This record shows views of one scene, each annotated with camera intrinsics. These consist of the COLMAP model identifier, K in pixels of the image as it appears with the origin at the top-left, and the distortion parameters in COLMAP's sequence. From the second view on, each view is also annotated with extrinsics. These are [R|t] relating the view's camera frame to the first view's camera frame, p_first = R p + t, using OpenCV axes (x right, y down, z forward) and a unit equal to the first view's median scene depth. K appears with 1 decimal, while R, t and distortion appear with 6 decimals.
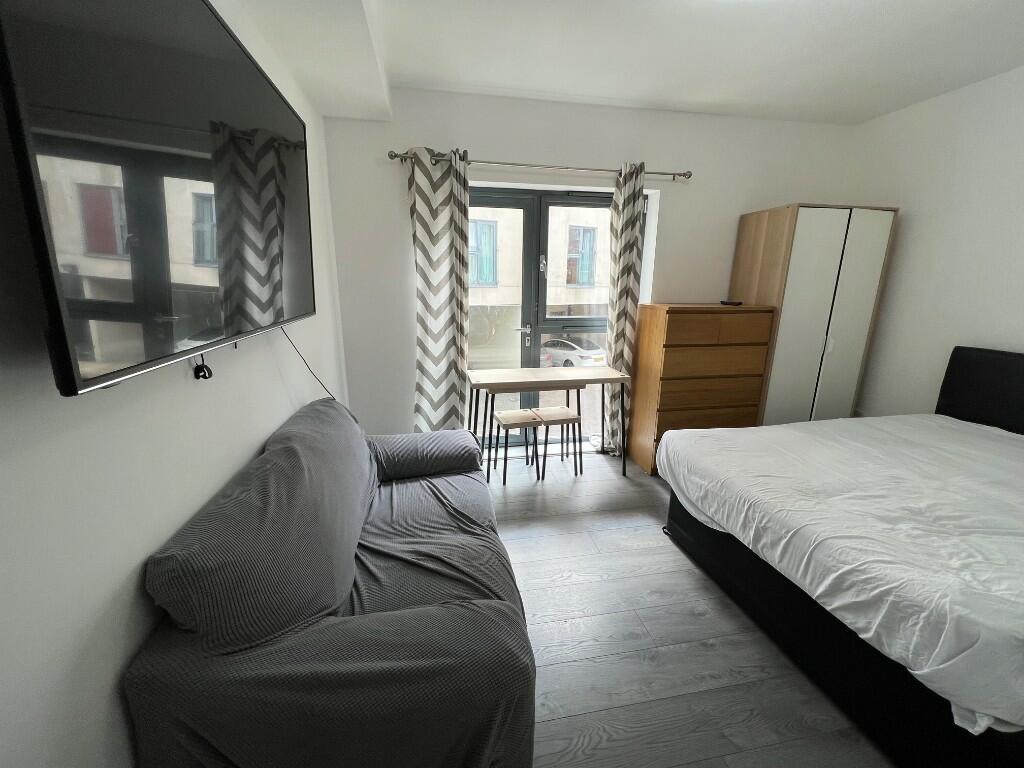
lens RADIAL K [[410.0, 0, 507.8], [0, 410.0, 386.2], [0, 0, 1]] dist [0.000220, 0.002251]
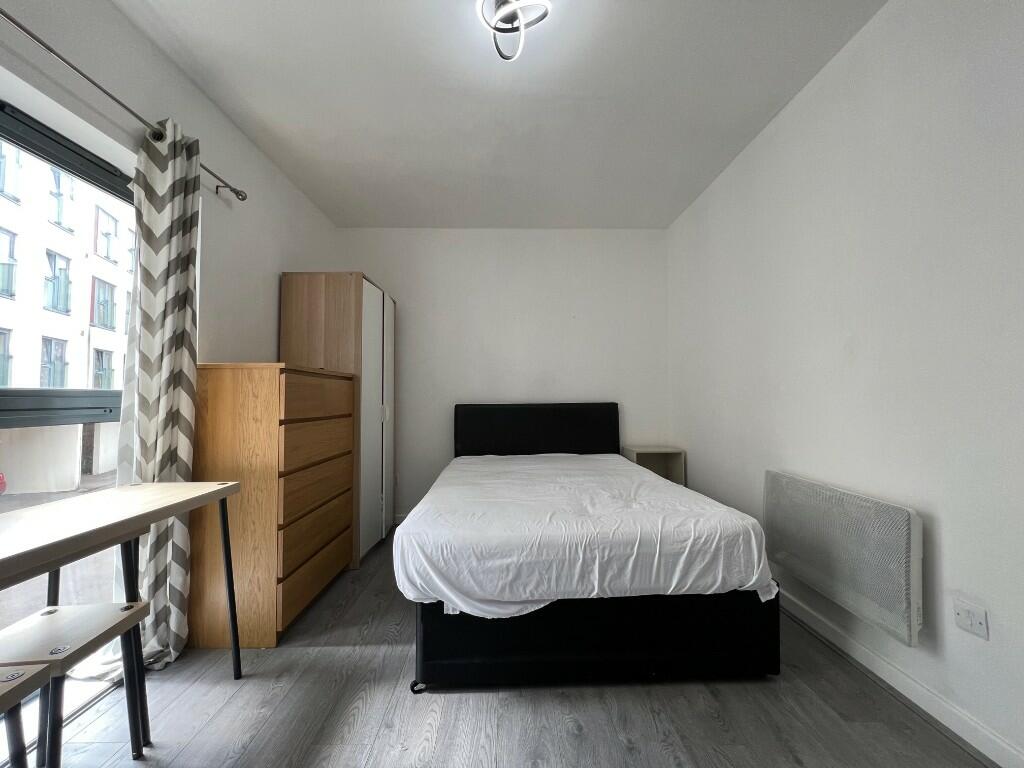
lens RADIAL K [[410.0, 0, 511.2], [0, 410.0, 381.1], [0, 0, 1]] dist [0.000220, 0.002251]
pose [[0.164420, 0.034504, 0.985787, -0.294410], [0.248613, 0.965674, -0.075266, -0.031732], [-0.954546, 0.257455, 0.150198, 0.788560]]
